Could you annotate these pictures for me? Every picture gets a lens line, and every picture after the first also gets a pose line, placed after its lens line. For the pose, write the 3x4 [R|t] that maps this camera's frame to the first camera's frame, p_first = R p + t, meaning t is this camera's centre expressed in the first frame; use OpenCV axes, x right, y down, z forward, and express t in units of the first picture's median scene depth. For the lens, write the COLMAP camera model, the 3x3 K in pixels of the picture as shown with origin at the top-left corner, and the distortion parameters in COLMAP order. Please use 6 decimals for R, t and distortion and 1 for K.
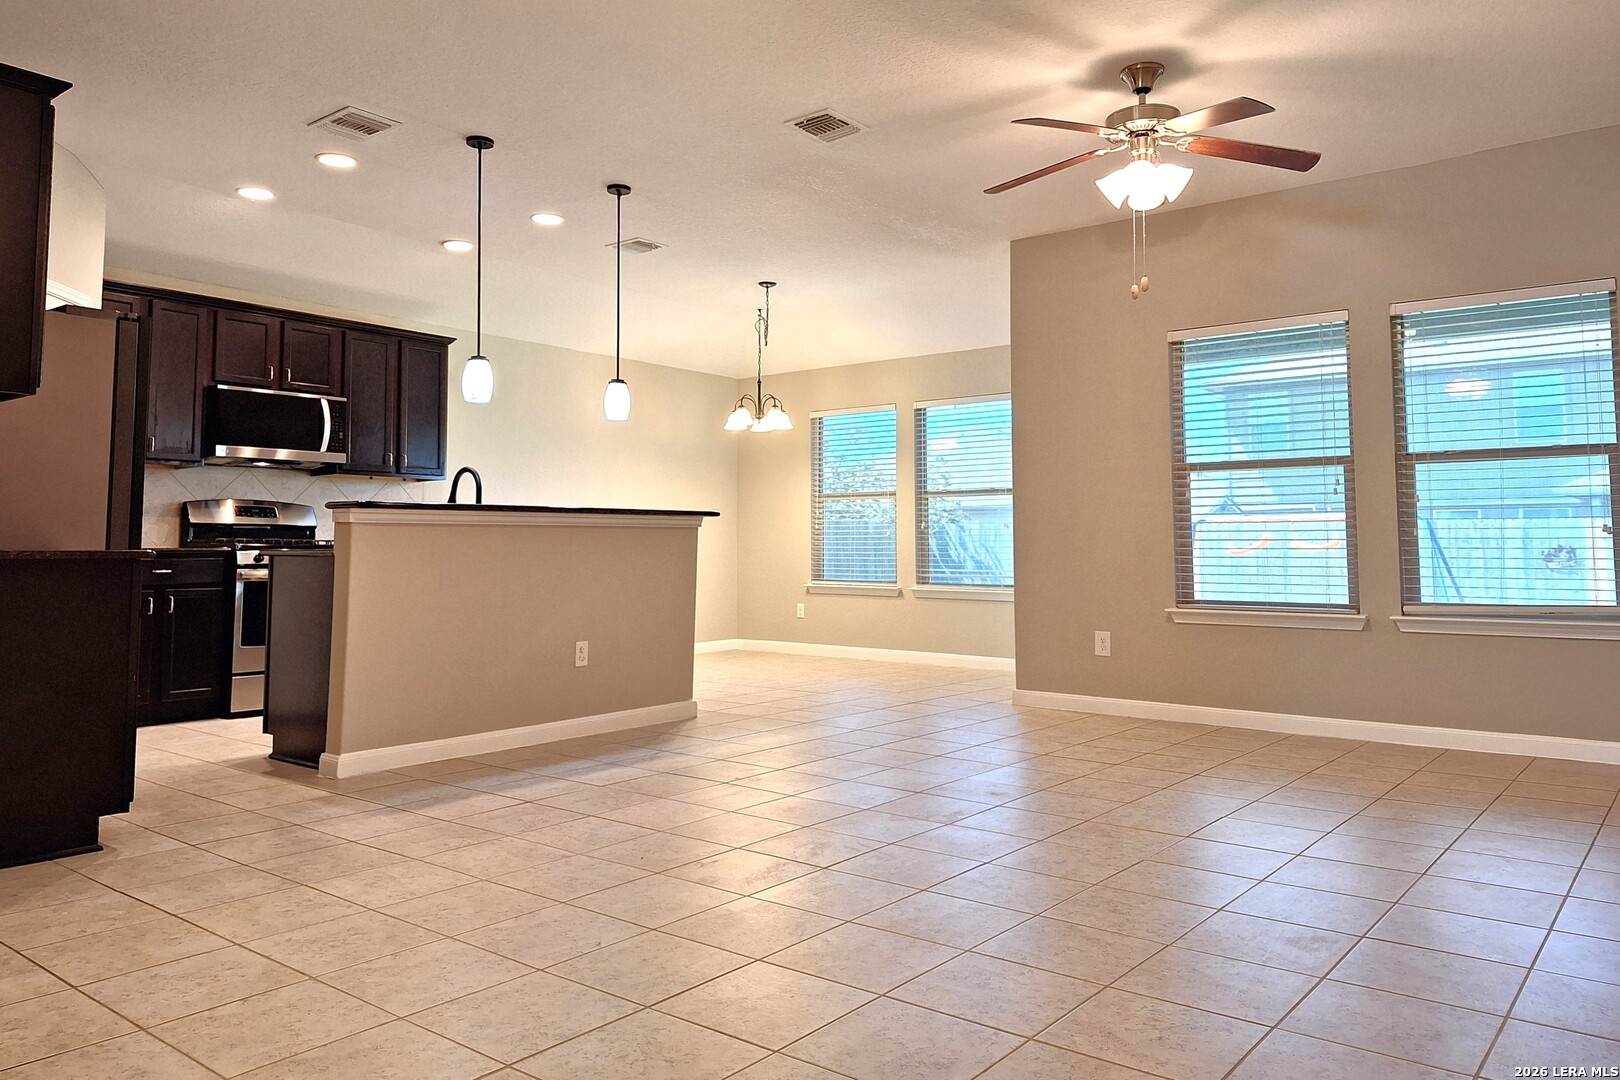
lens RADIAL K [[1149.8, 0, 805.6], [0, 1149.8, 461.1], [0, 0, 1]] dist [0.039260, -0.001562]
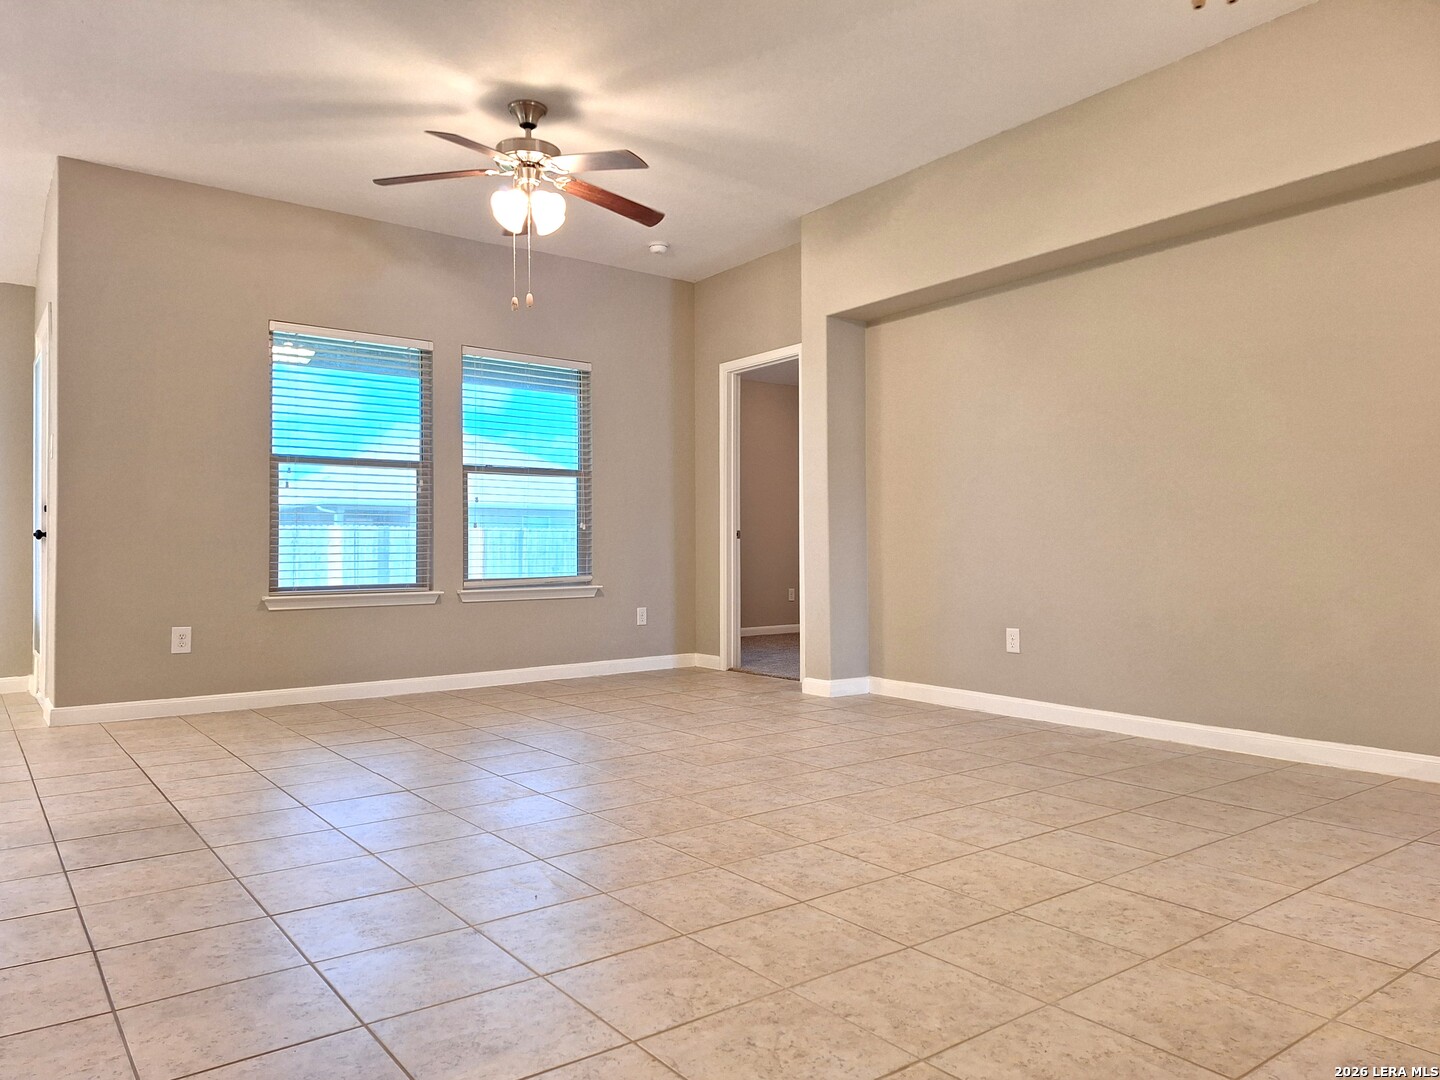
lens RADIAL K [[1009.2, 0, 720.0], [0, 1009.2, 540.0], [0, 0, 1]] dist [0.025162, -0.004486]
pose [[0.247242, 0.011996, 0.968879, -0.299950], [-0.067227, 0.997726, 0.004802, 0.032179], [-0.966619, -0.066323, 0.247486, 0.271563]]
